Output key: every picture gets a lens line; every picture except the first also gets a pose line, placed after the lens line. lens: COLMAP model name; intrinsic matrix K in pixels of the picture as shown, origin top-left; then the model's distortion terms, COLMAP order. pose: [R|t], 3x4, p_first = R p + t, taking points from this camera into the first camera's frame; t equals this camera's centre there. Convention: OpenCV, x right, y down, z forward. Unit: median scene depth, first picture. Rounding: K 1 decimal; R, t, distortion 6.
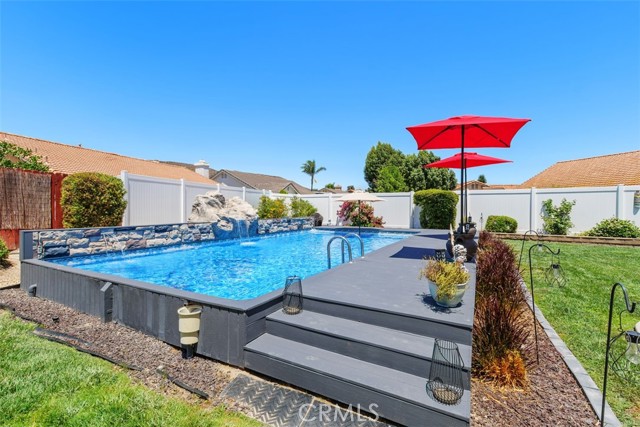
lens RADIAL K [[291.3, 0, 319.4], [0, 291.3, 211.7], [0, 0, 1]] dist [0.009459, 0.001161]
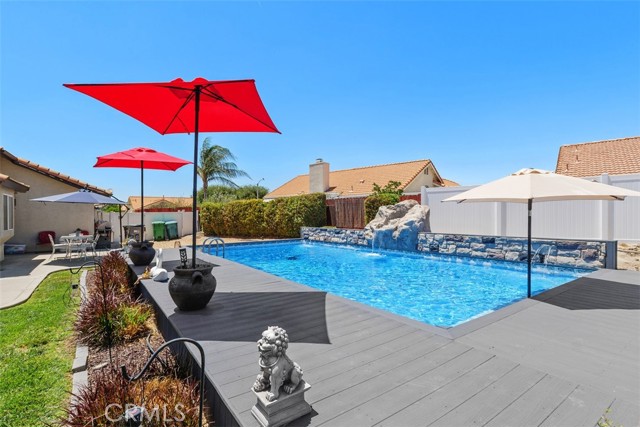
lens RADIAL K [[312.6, 0, 313.0], [0, 312.6, 213.4], [0, 0, 1]] dist [0.003737, 0.000325]
pose [[-0.426569, -0.006421, -0.904432, 0.601668], [-0.006497, 0.999971, -0.004035, -0.017711], [0.904432, 0.004155, -0.426598, 0.959549]]
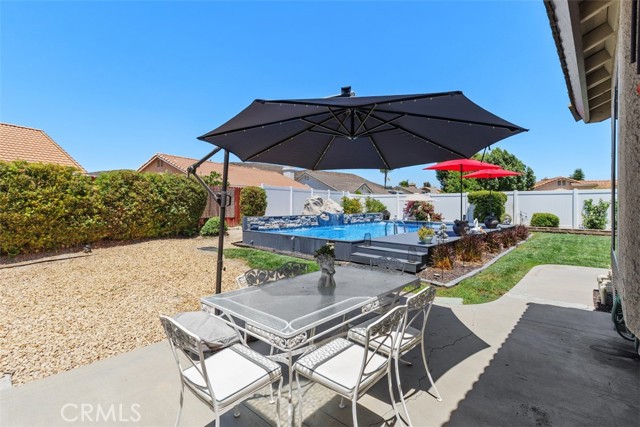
lens RADIAL K [[291.3, 0, 319.9], [0, 291.3, 209.6], [0, 0, 1]] dist [0.009459, 0.001161]
pose [[0.969199, 0.004449, -0.246239, 0.035380], [-0.003959, 0.999989, 0.002483, 0.001220], [0.246247, -0.001432, 0.969206, -0.417633]]
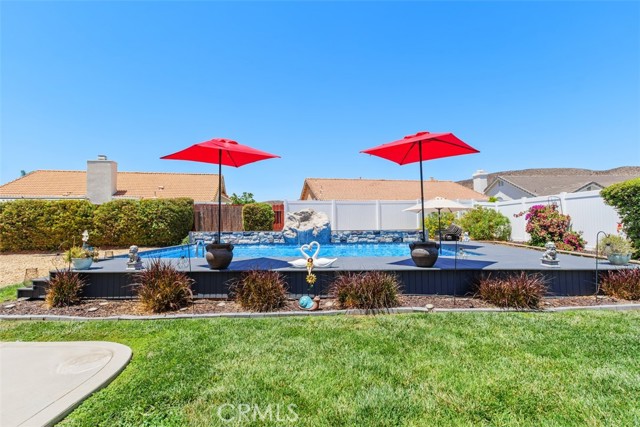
lens RADIAL K [[291.3, 0, 318.3], [0, 291.3, 216.6], [0, 0, 1]] dist [0.009459, 0.001161]
pose [[0.462287, -0.028265, -0.886280, 0.710364], [0.000824, 0.999505, -0.031446, 0.006389], [0.886730, 0.013807, 0.462082, 0.351144]]
